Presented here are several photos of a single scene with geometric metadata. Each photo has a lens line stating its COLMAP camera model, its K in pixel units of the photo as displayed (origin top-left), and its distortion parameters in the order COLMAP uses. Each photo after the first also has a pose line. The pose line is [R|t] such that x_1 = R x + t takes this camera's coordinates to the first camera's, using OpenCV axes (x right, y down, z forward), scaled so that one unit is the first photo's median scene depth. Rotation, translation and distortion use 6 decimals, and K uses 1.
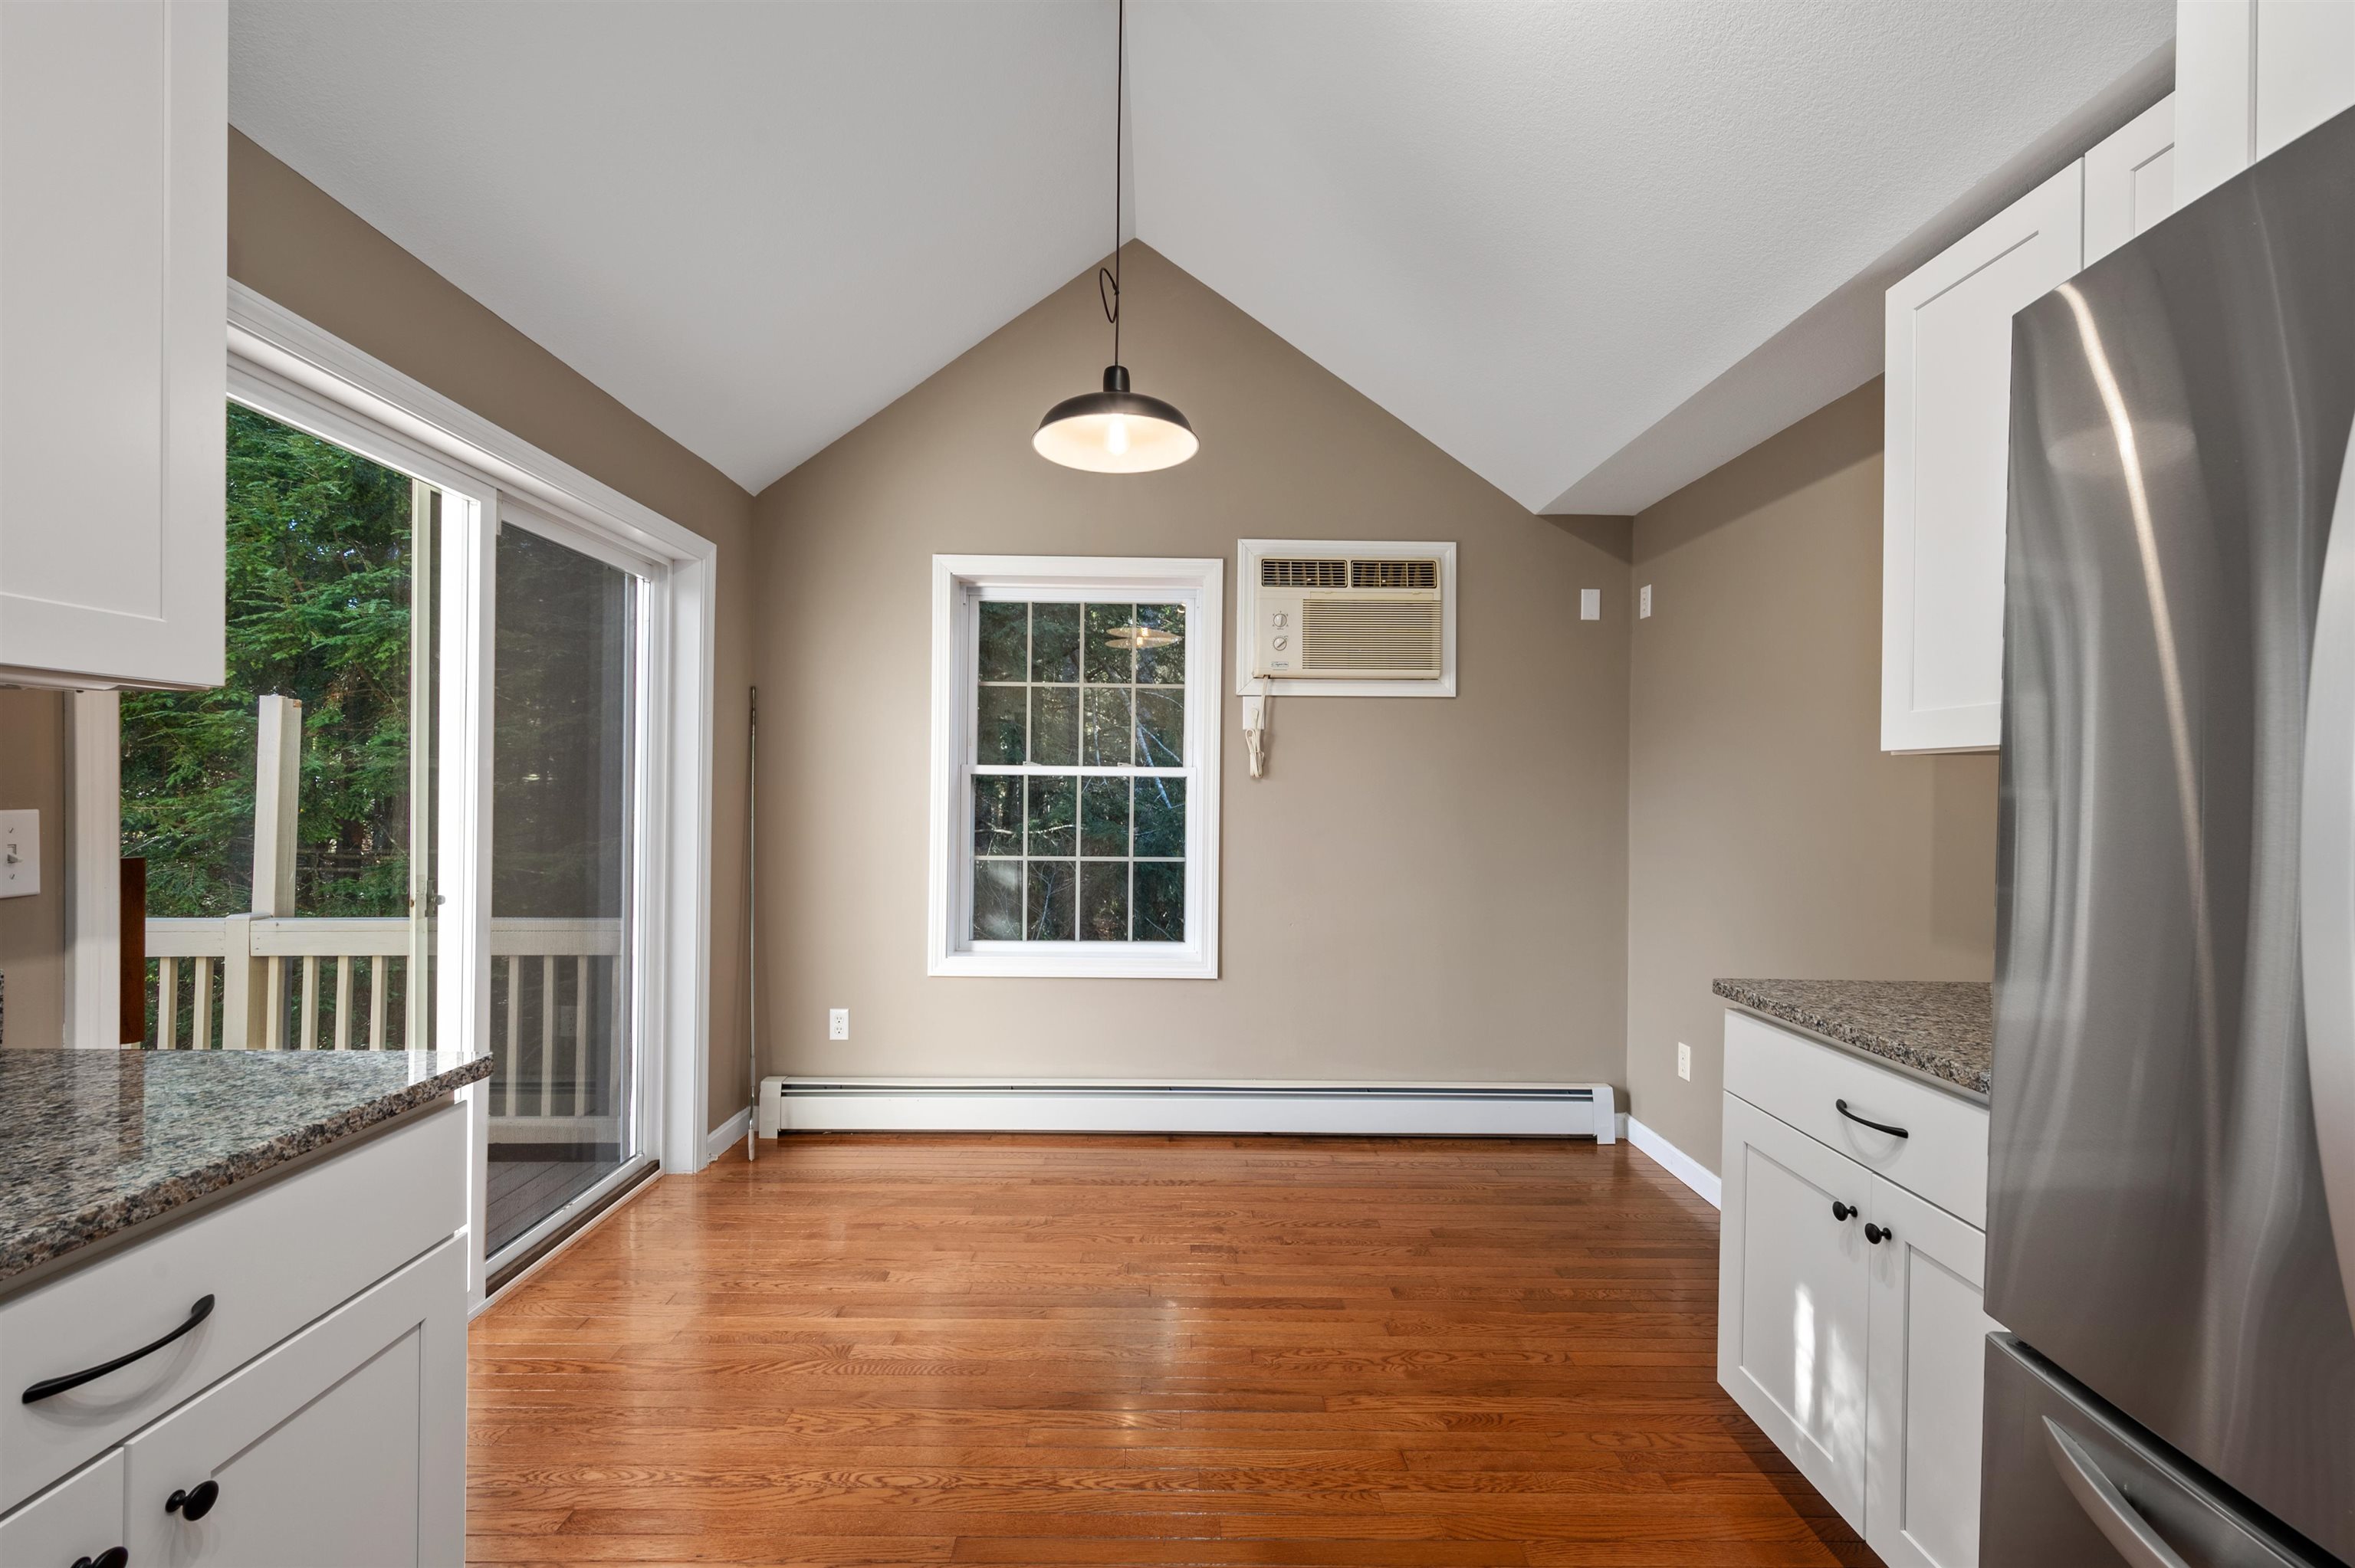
lens RADIAL K [[1022.6, 0, 1197.6], [0, 1022.6, 797.7], [0, 0, 1]] dist [-0.002755, -0.000924]
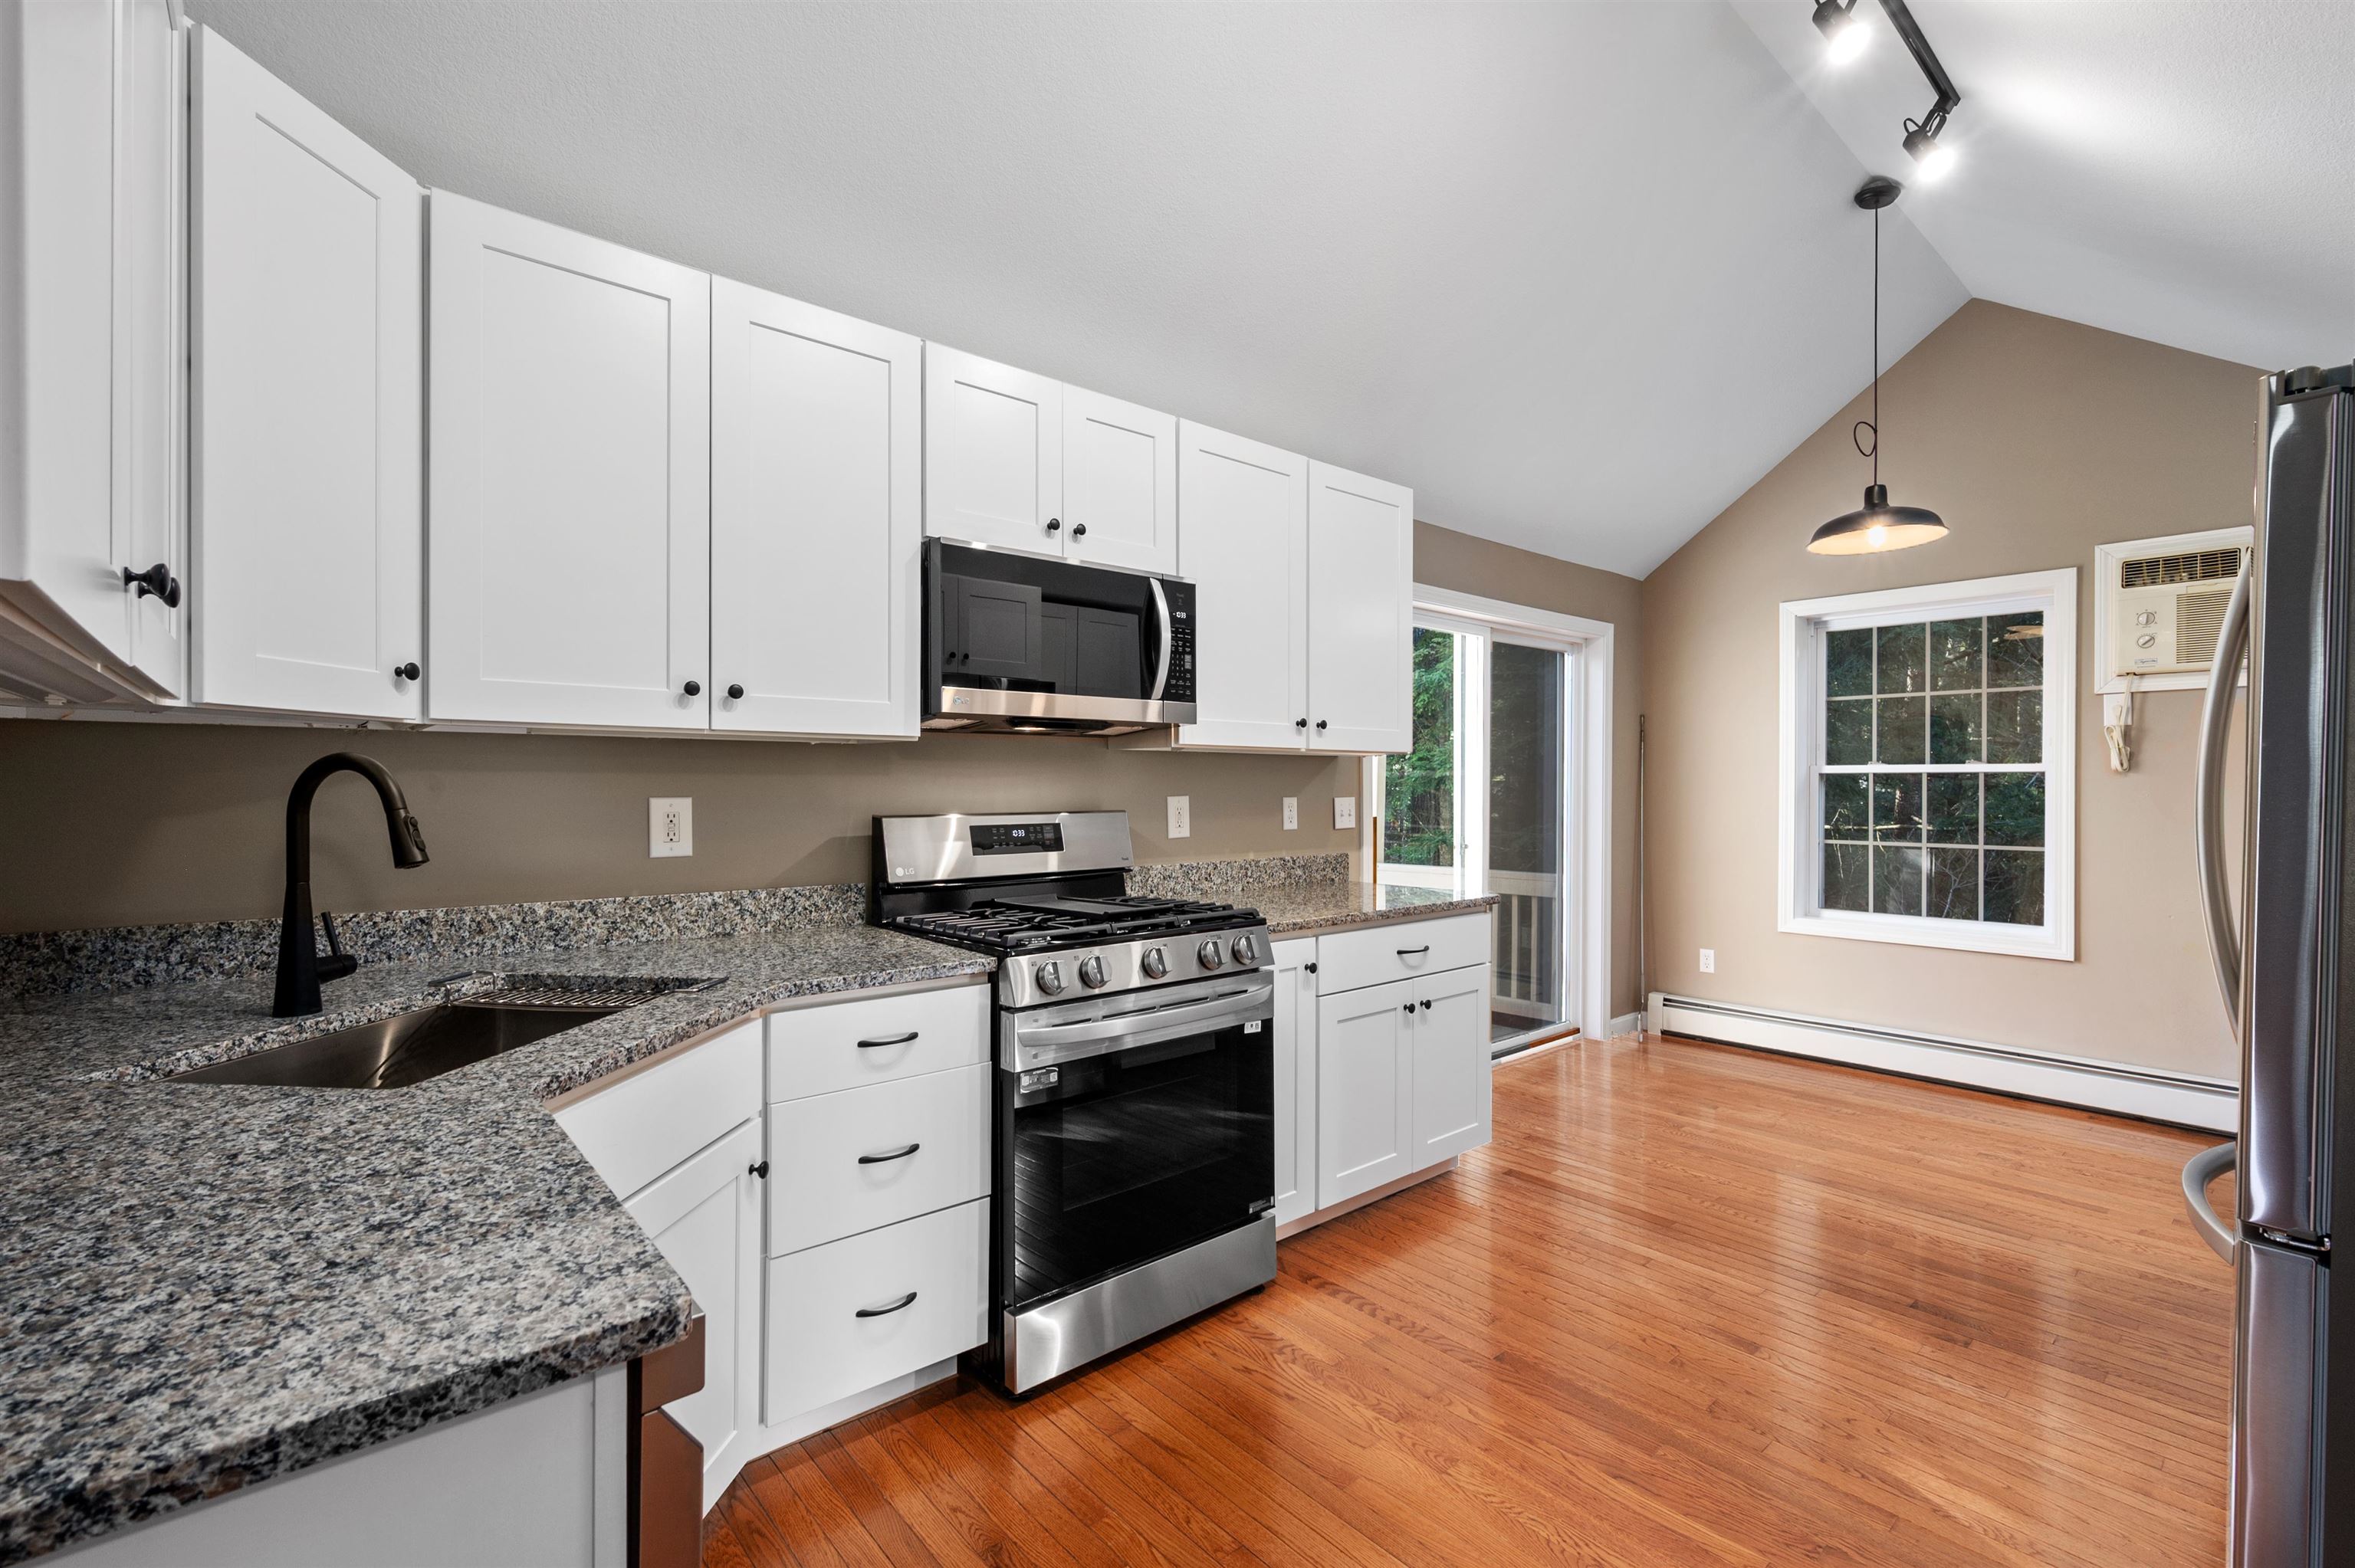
lens RADIAL K [[1022.6, 0, 1181.9], [0, 1022.6, 787.6], [0, 0, 1]] dist [-0.002755, -0.000924]
pose [[0.641893, -0.007691, -0.766756, 0.239937], [0.003201, 0.999968, -0.007351, 0.001066], [0.766787, 0.002265, 0.641897, -0.397218]]
